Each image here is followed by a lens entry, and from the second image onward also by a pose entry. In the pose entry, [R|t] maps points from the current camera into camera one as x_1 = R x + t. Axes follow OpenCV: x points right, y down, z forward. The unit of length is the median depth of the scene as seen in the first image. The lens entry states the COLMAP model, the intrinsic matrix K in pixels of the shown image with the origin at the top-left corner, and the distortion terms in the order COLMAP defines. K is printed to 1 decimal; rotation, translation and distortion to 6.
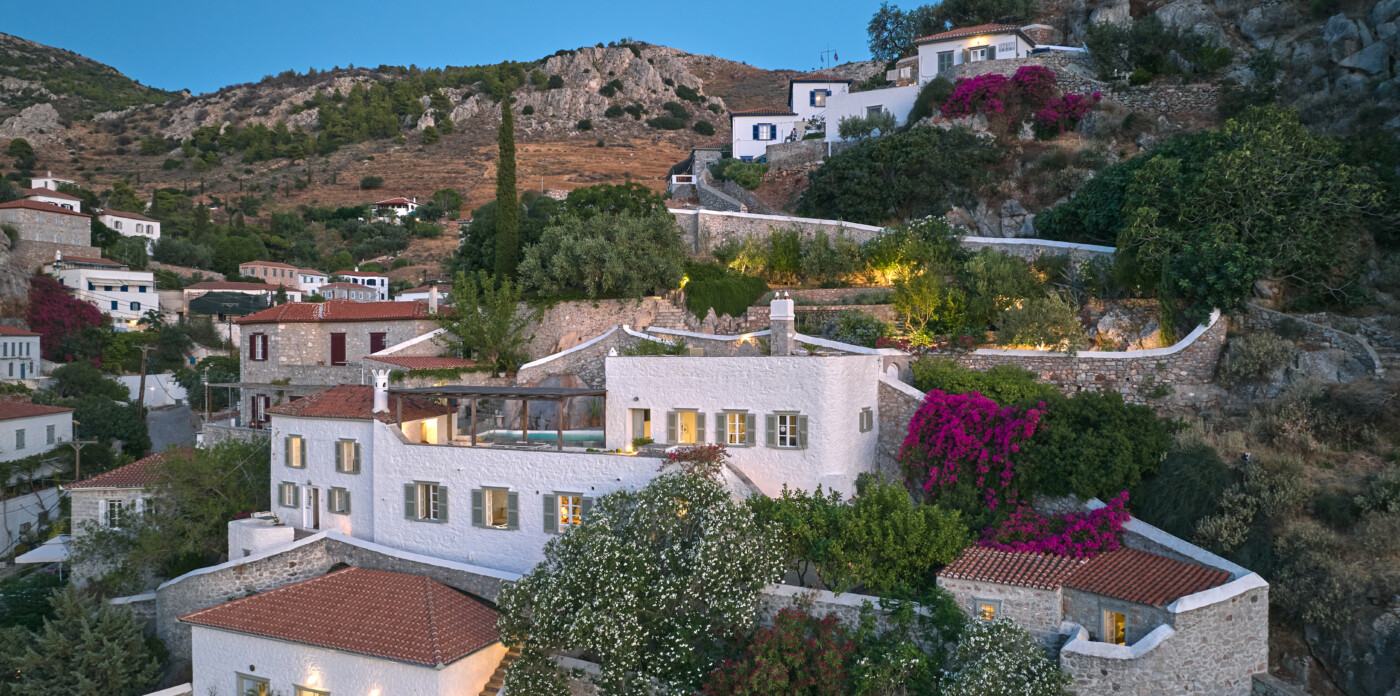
lens RADIAL K [[988.2, 0, 703.8], [0, 988.2, 329.0], [0, 0, 1]] dist [-0.041087, 0.000268]
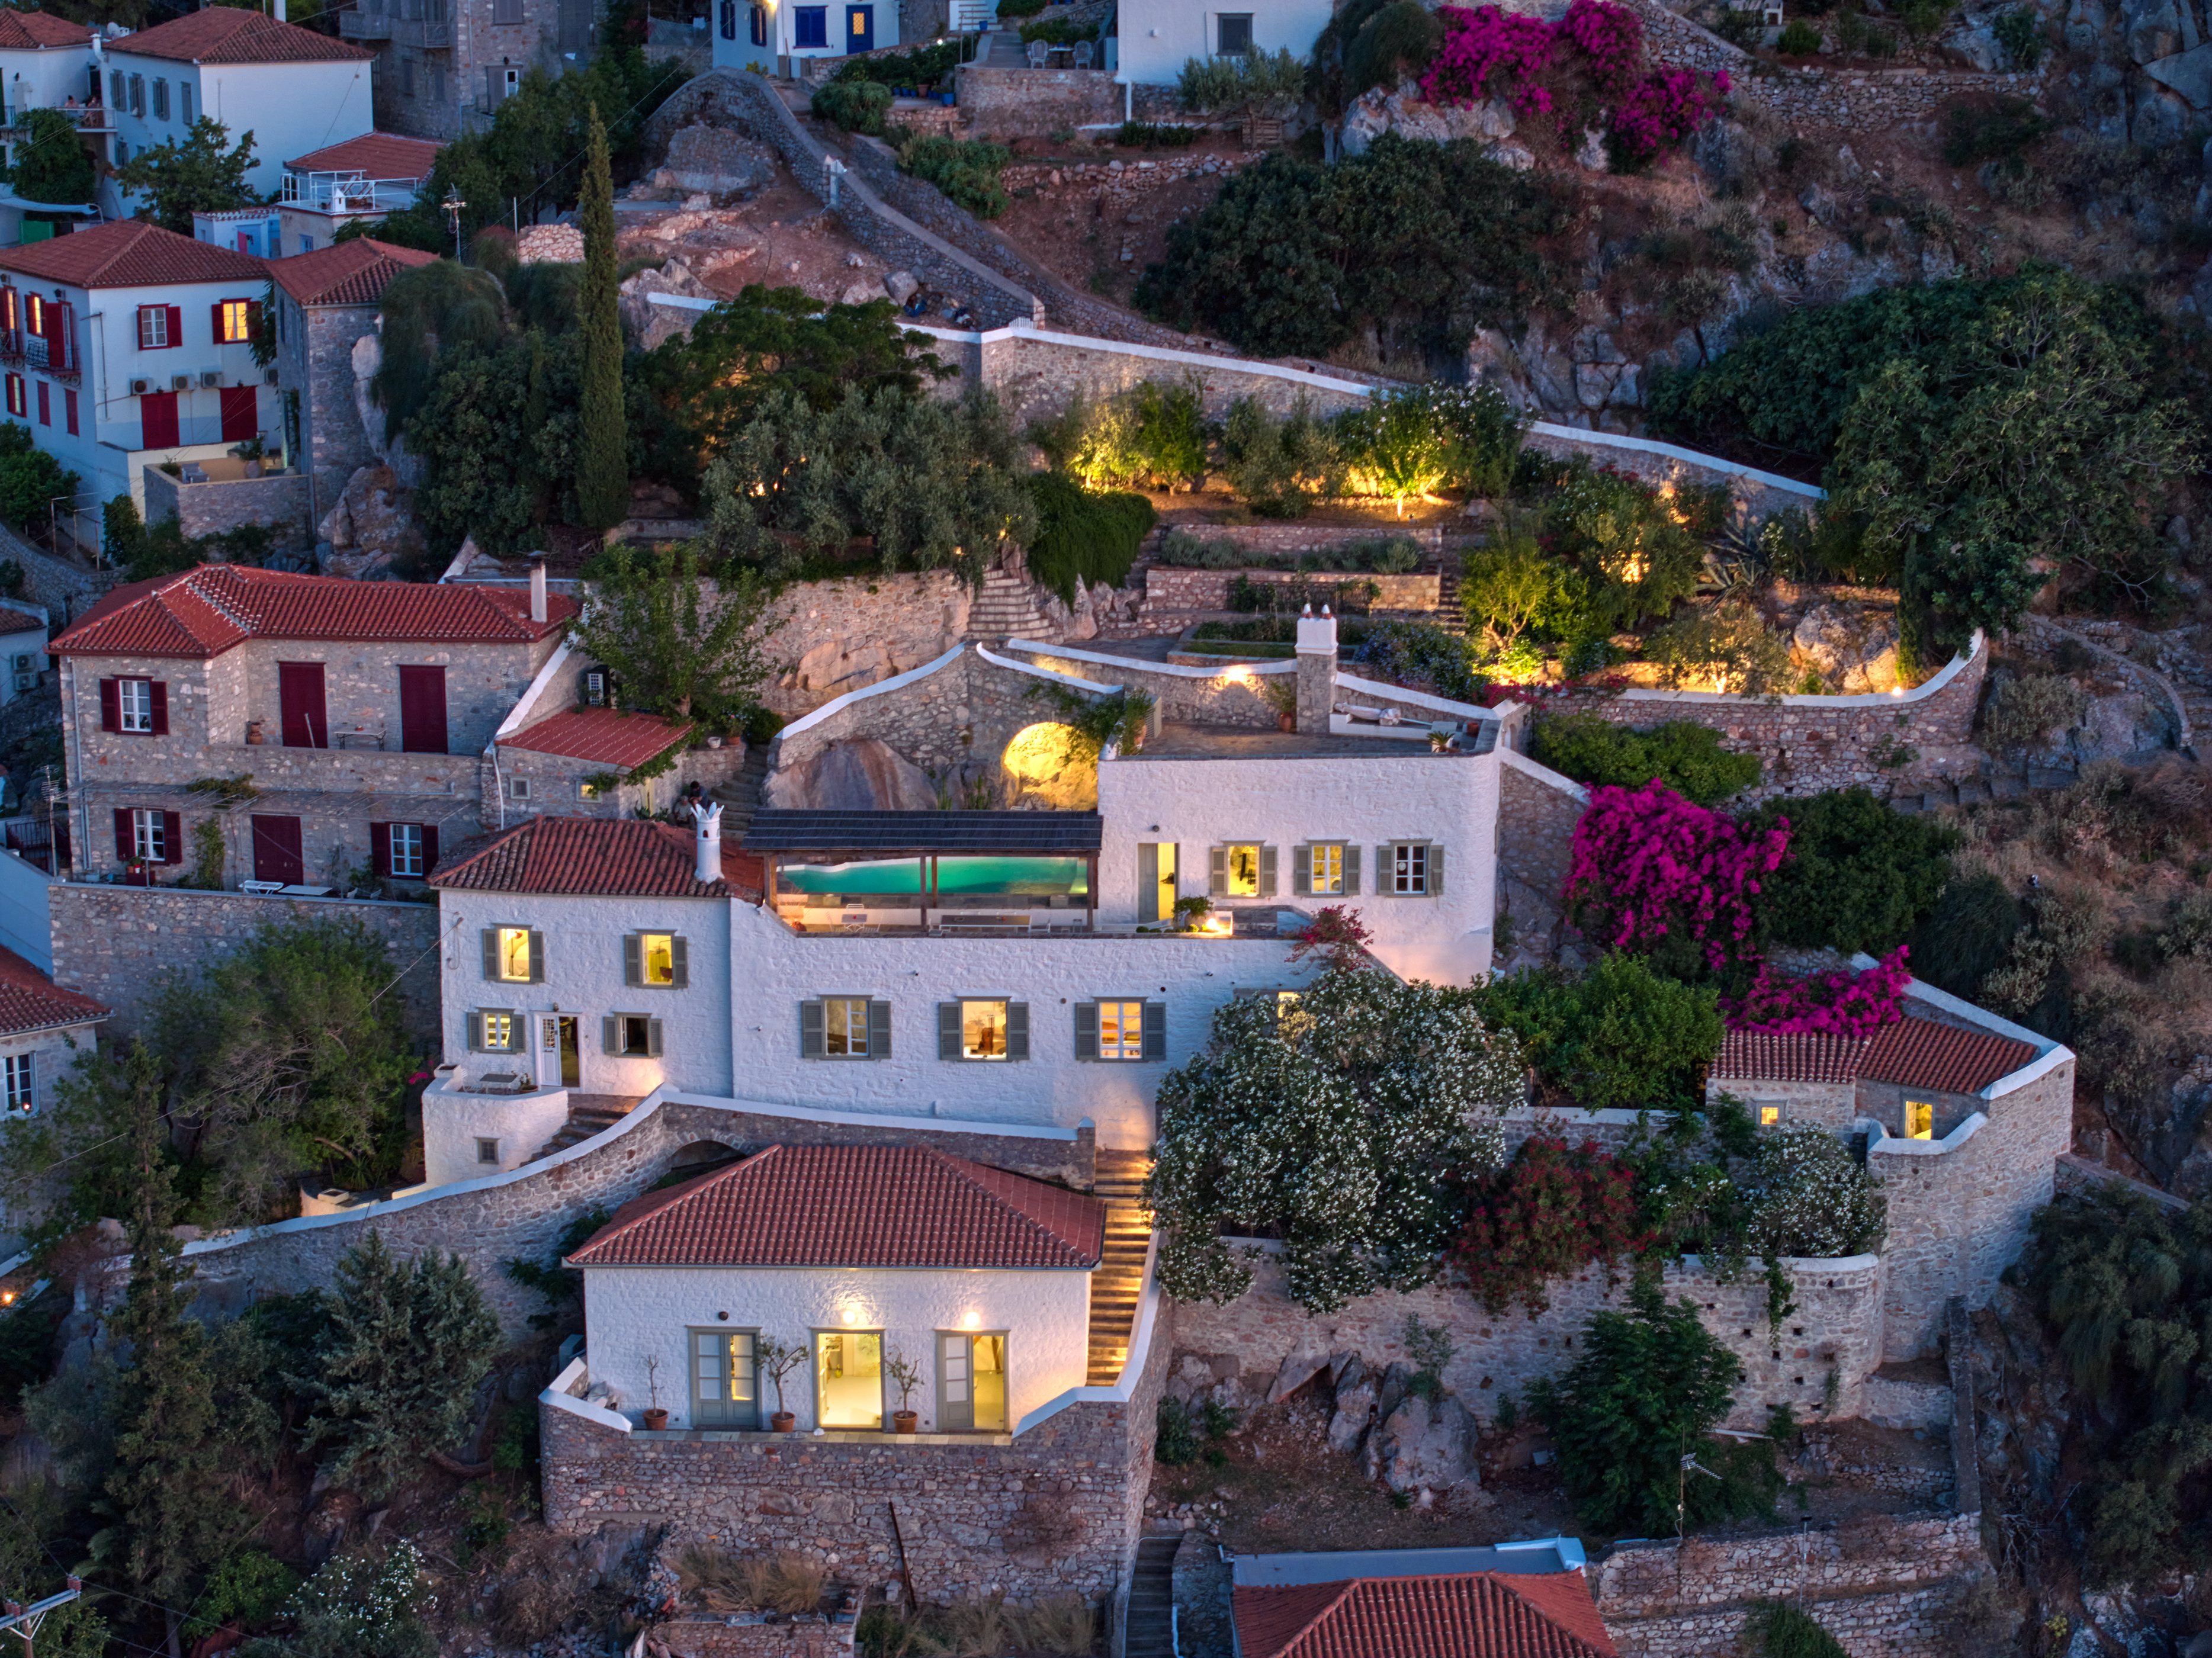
lens RADIAL K [[4452.8, 0, 1106.0], [0, 4452.8, 829.0], [0, 0, 1]] dist [-0.085778, 0.132424]
pose [[0.922789, -0.087000, 0.375355, -1.055950], [-0.005194, 0.971278, 0.237892, -0.545555], [-0.385270, -0.221474, 0.895833, -1.362061]]
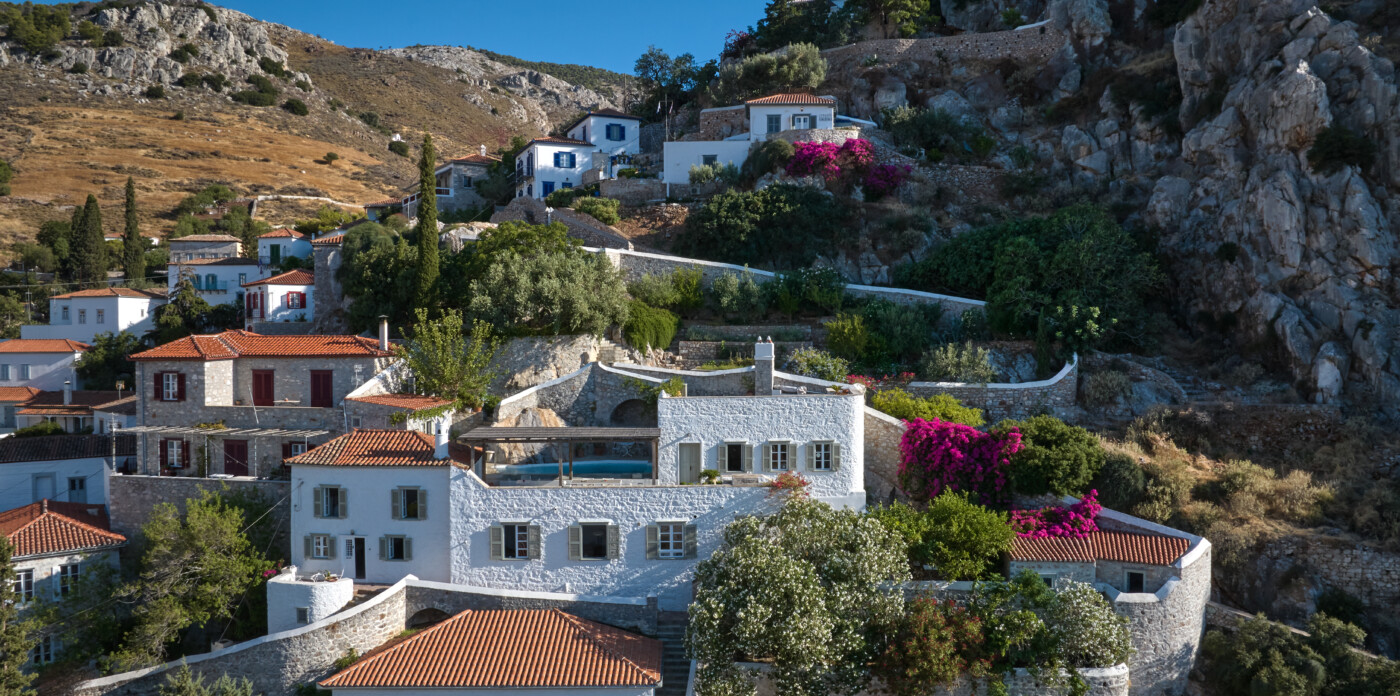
lens RADIAL K [[988.2, 0, 703.8], [0, 988.2, 329.0], [0, 0, 1]] dist [-0.041087, 0.000268]
pose [[0.903034, -0.001245, 0.429568, -0.509022], [-0.004068, 0.999926, 0.011448, -0.061385], [-0.429550, -0.012085, 0.902962, -0.042102]]
